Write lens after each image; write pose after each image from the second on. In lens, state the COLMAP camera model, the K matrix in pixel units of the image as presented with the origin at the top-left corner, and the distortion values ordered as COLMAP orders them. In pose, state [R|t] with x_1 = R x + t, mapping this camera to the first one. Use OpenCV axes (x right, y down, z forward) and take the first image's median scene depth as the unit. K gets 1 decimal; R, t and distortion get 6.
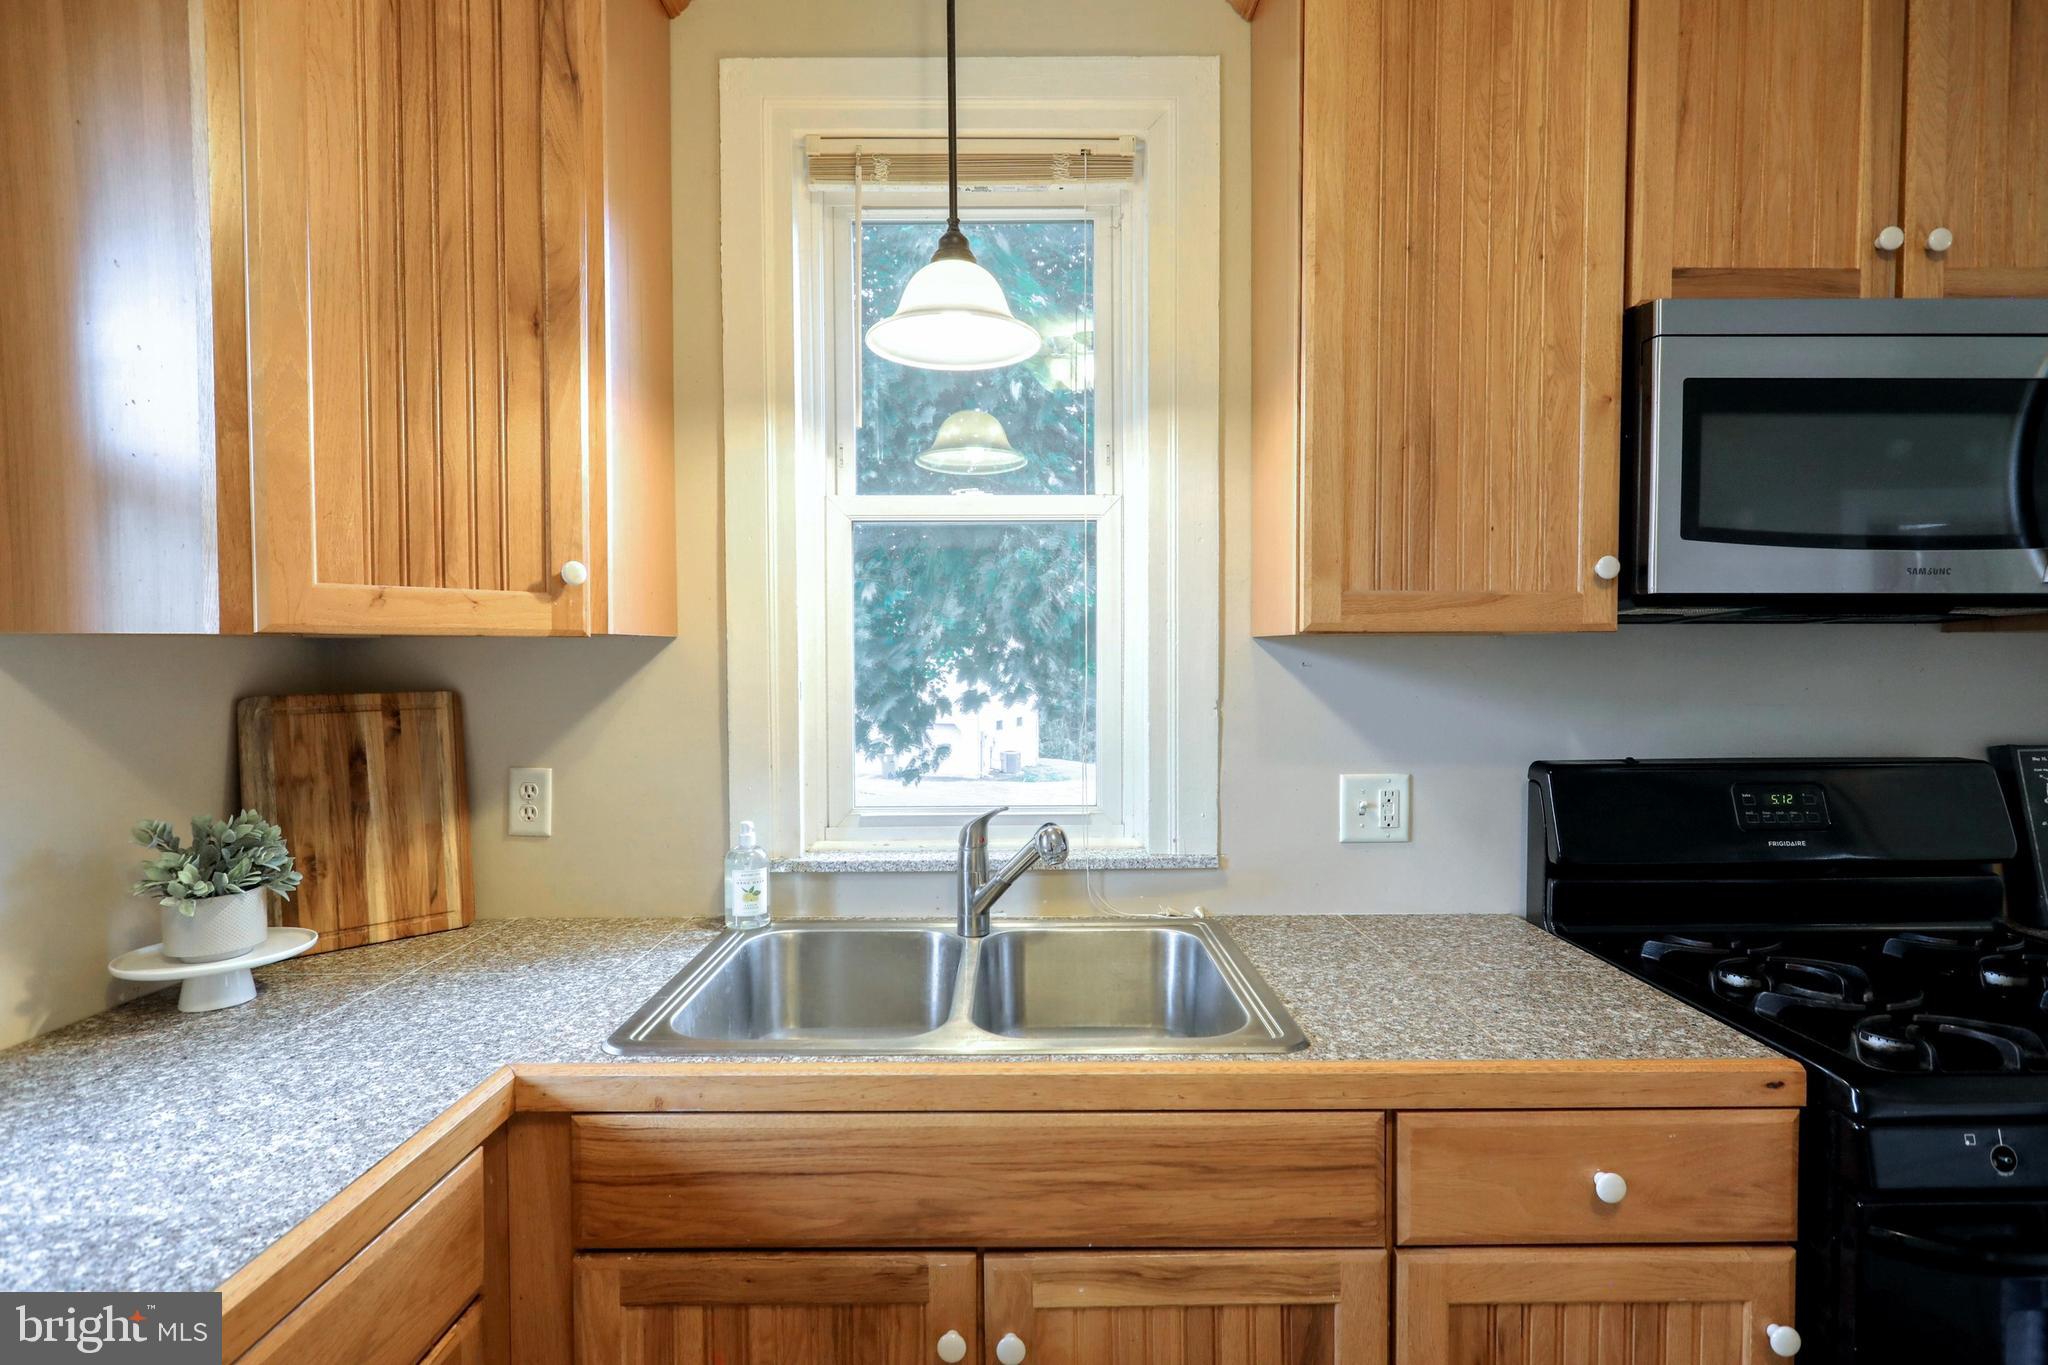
lens RADIAL K [[1057.5, 0, 1008.3], [0, 1057.5, 657.1], [0, 0, 1]] dist [-0.001301, 0.002927]
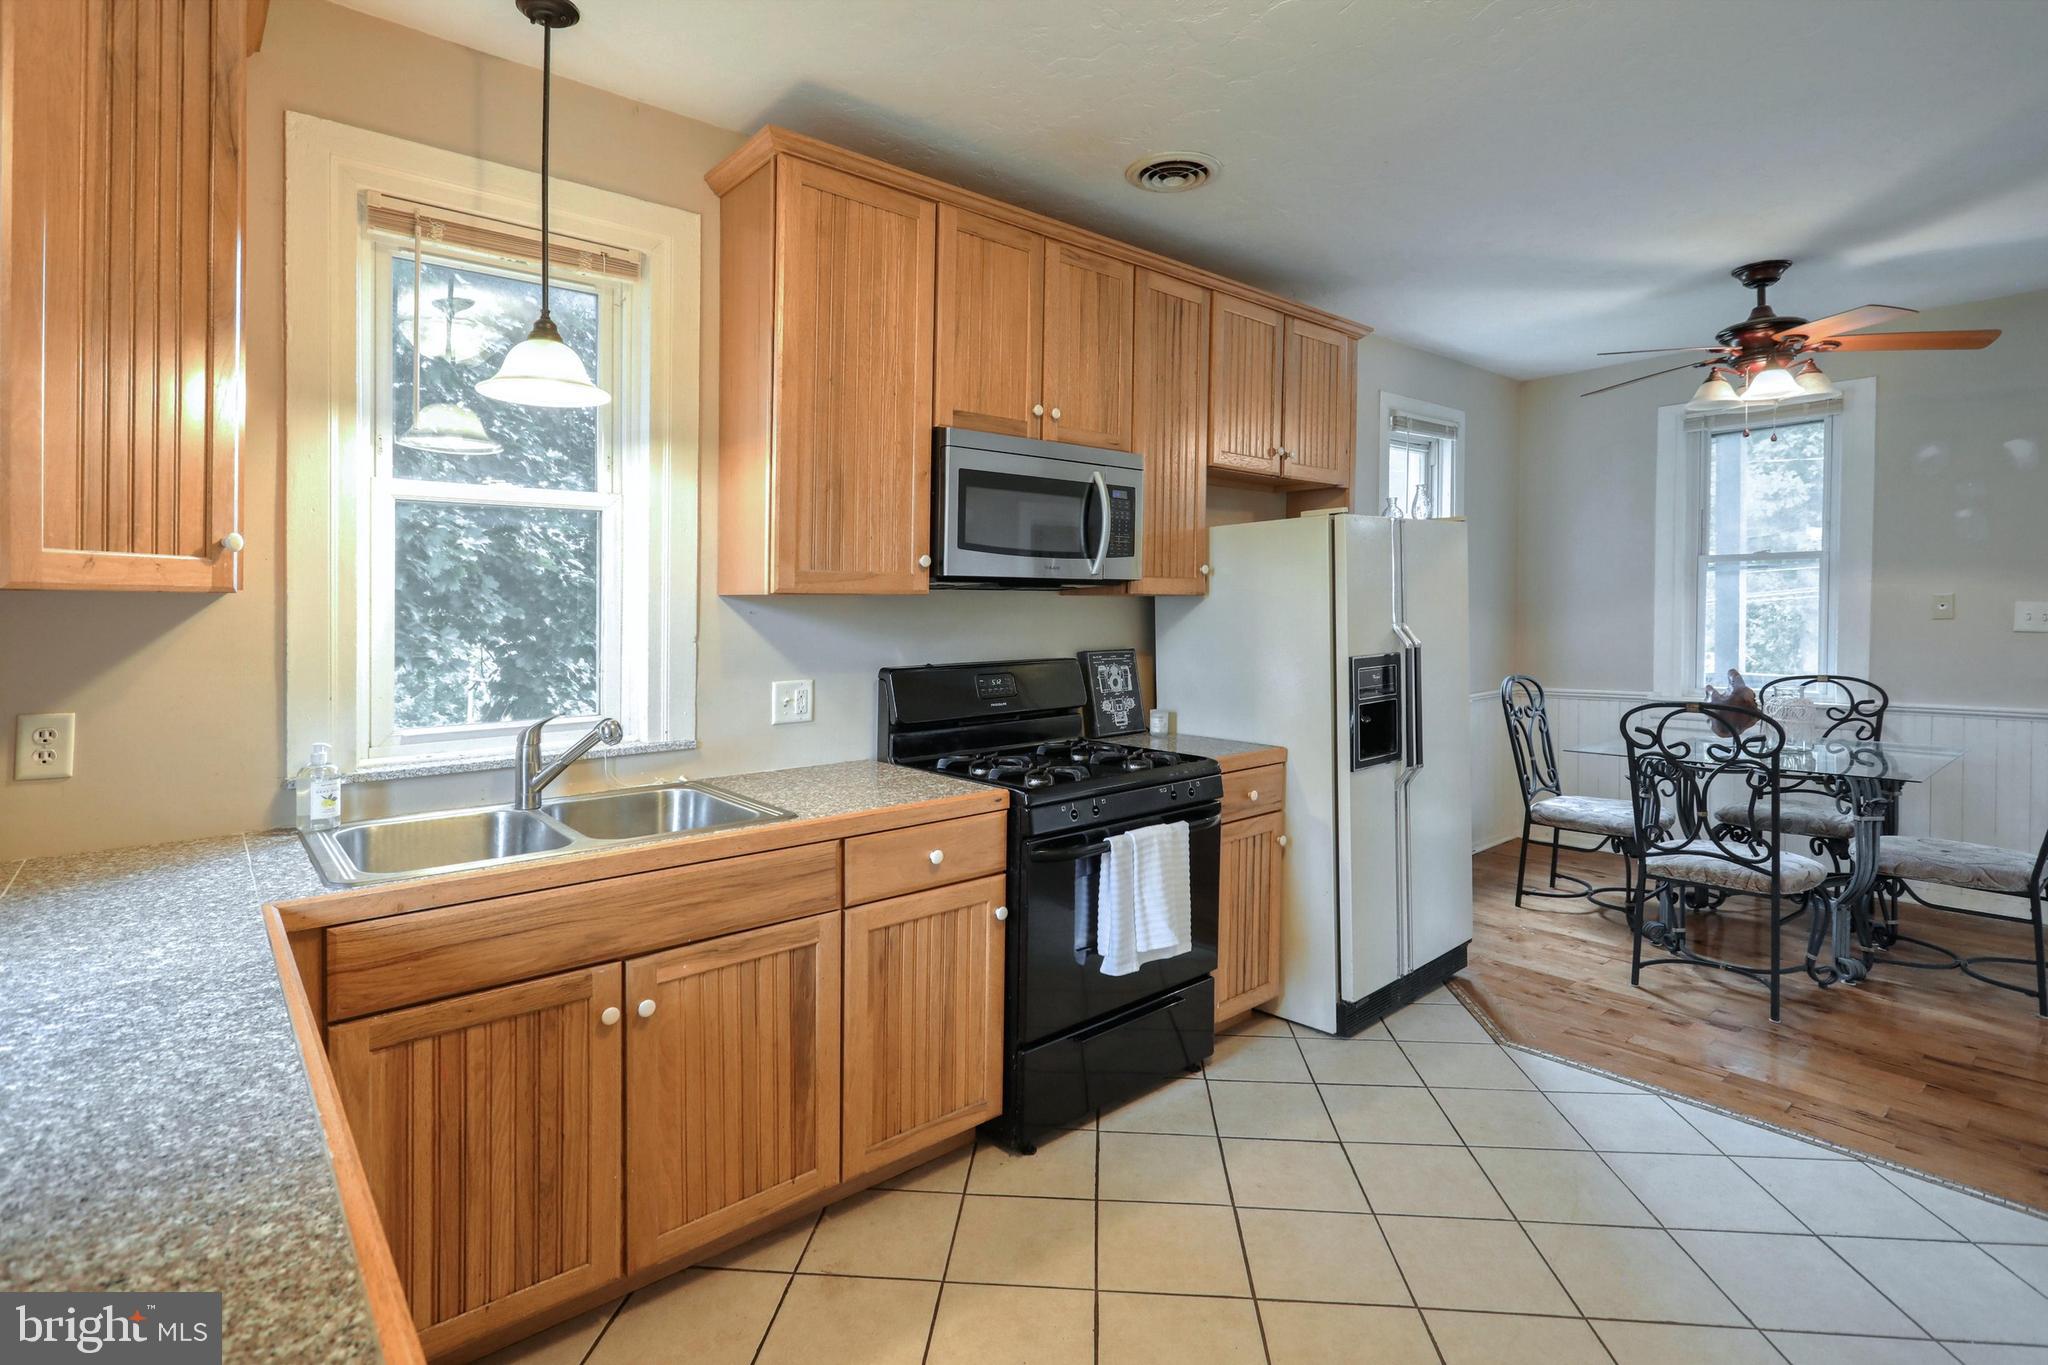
lens RADIAL K [[991.7, 0, 1028.3], [0, 991.7, 632.7], [0, 0, 1]] dist [0.009473, 0.001846]
pose [[0.779282, -0.017184, 0.626438, -0.424344], [0.002061, 0.999689, 0.024860, 0.000745], [-0.626670, -0.018082, 0.779075, -0.530249]]
